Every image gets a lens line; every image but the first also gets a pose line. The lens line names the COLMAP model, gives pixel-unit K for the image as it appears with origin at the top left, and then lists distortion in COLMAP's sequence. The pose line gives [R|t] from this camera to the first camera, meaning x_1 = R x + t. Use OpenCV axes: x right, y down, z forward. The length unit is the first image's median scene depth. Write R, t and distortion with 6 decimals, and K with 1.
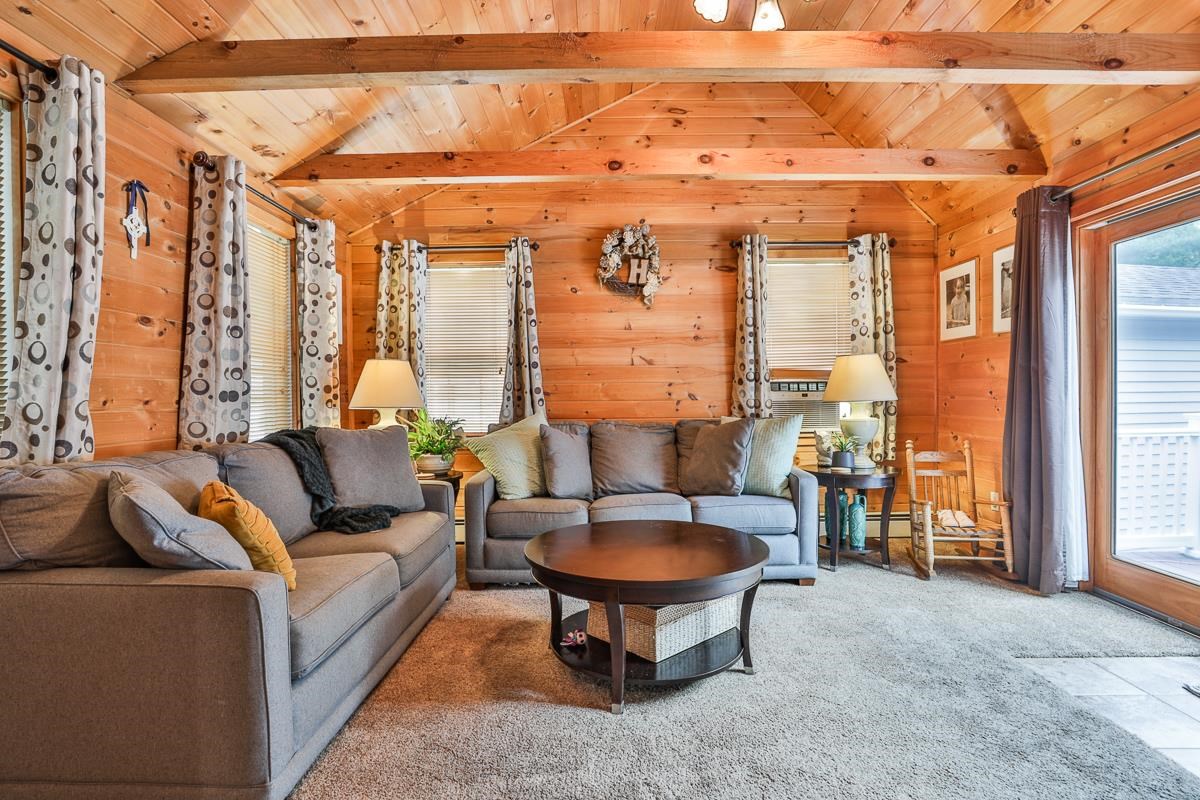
lens RADIAL K [[568.7, 0, 598.2], [0, 568.7, 393.9], [0, 0, 1]] dist [-0.030198, 0.000619]
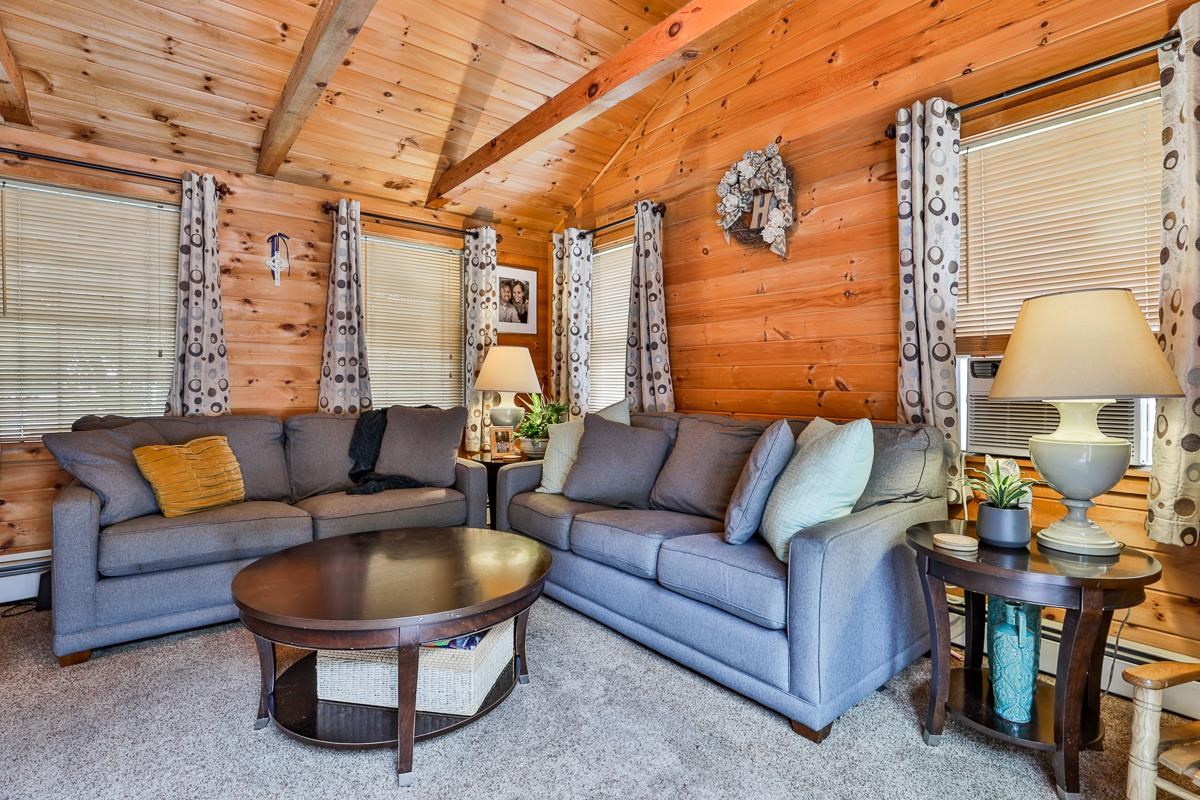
lens RADIAL K [[570.4, 0, 602.5], [0, 570.4, 378.9], [0, 0, 1]] dist [-0.034605, 0.011302]
pose [[0.646322, 0.005487, -0.763045, 0.499210], [-0.008823, 0.999961, -0.000283, 0.000242], [0.763014, 0.006915, 0.646345, 0.384642]]
